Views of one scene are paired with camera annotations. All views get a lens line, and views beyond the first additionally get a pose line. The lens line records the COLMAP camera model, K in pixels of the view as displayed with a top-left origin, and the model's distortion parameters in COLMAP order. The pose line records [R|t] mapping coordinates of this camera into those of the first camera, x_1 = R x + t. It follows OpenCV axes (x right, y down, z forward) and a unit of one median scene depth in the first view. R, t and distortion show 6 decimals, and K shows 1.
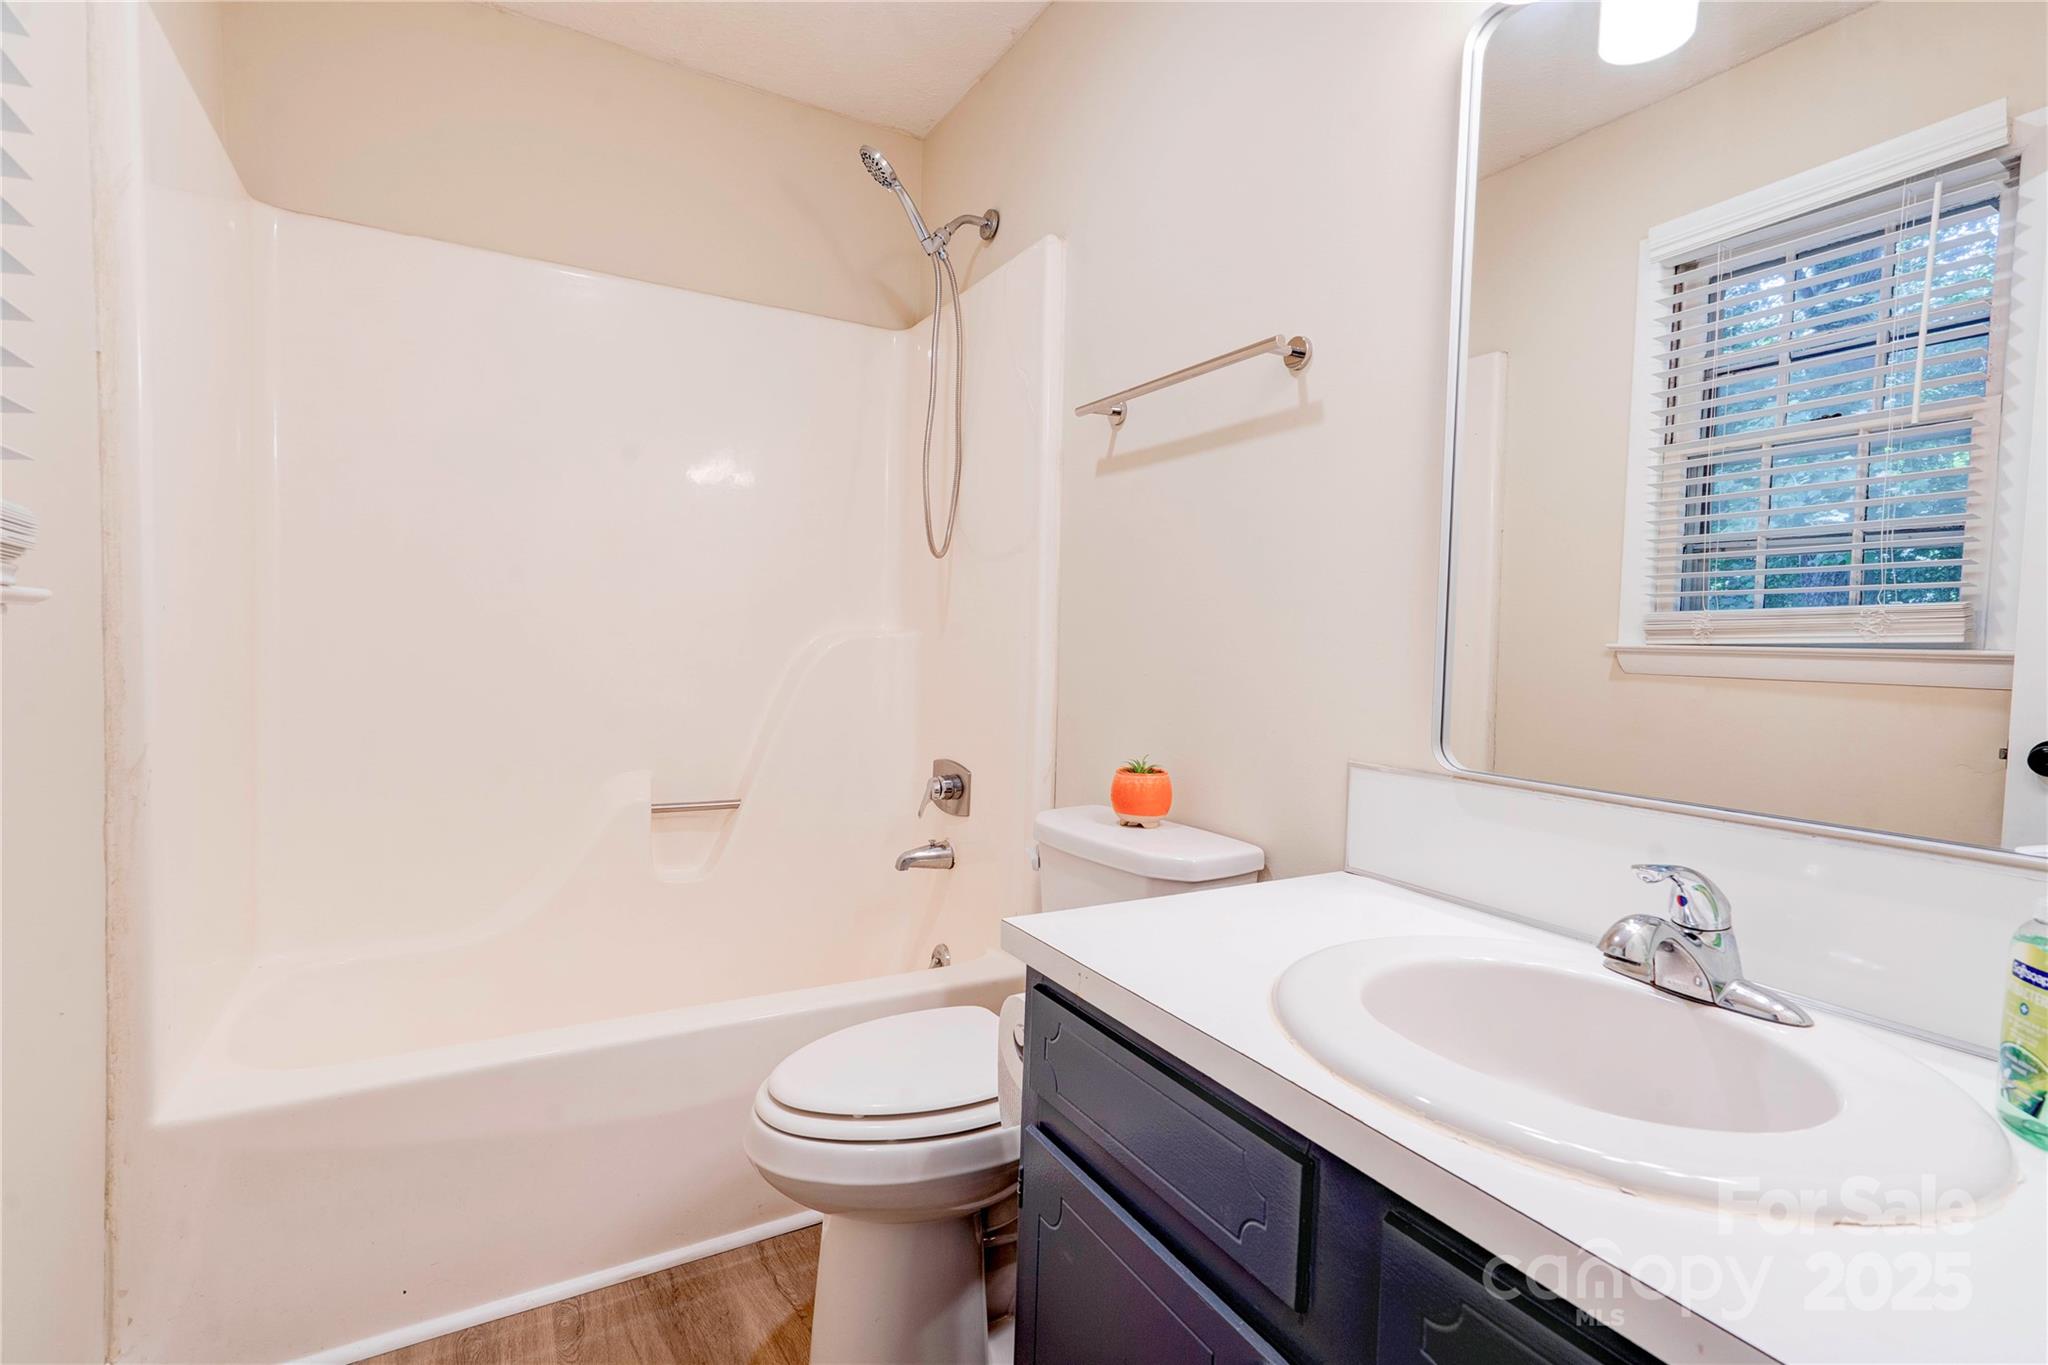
lens RADIAL K [[942.1, 0, 1008.9], [0, 942.1, 681.8], [0, 0, 1]] dist [-0.001559, 0.008027]
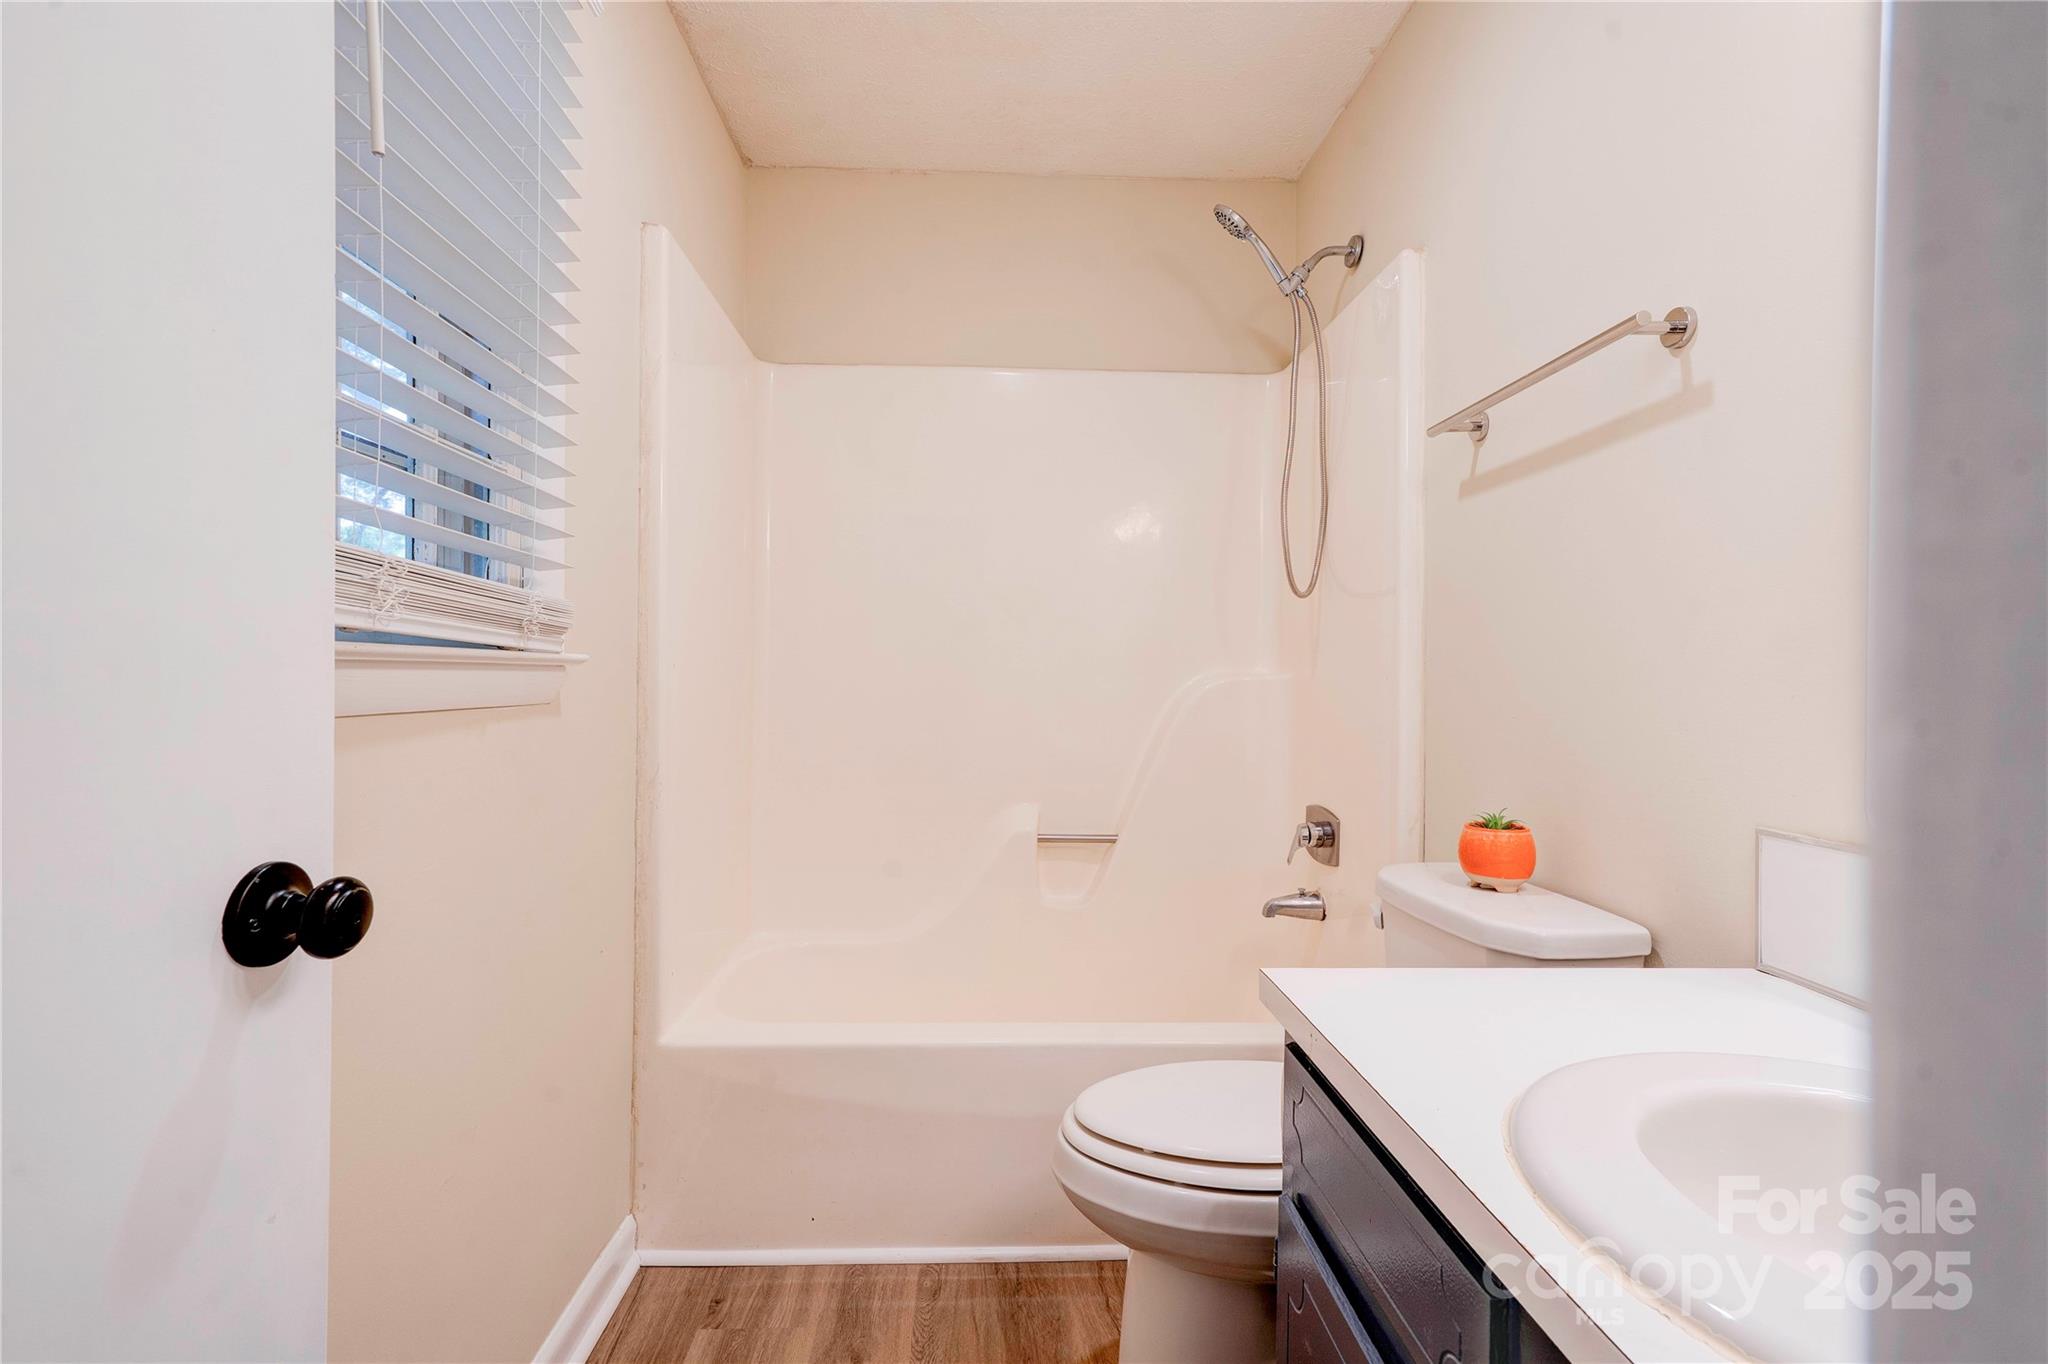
lens RADIAL K [[929.5, 0, 1024.0], [0, 929.5, 682.0], [0, 0, 1]] dist [-0.000519, 0.007468]
pose [[0.890779, -0.013705, -0.454230, 0.144793], [-0.007472, 0.998968, -0.044794, 0.002148], [0.454376, 0.043296, 0.889757, 0.021250]]
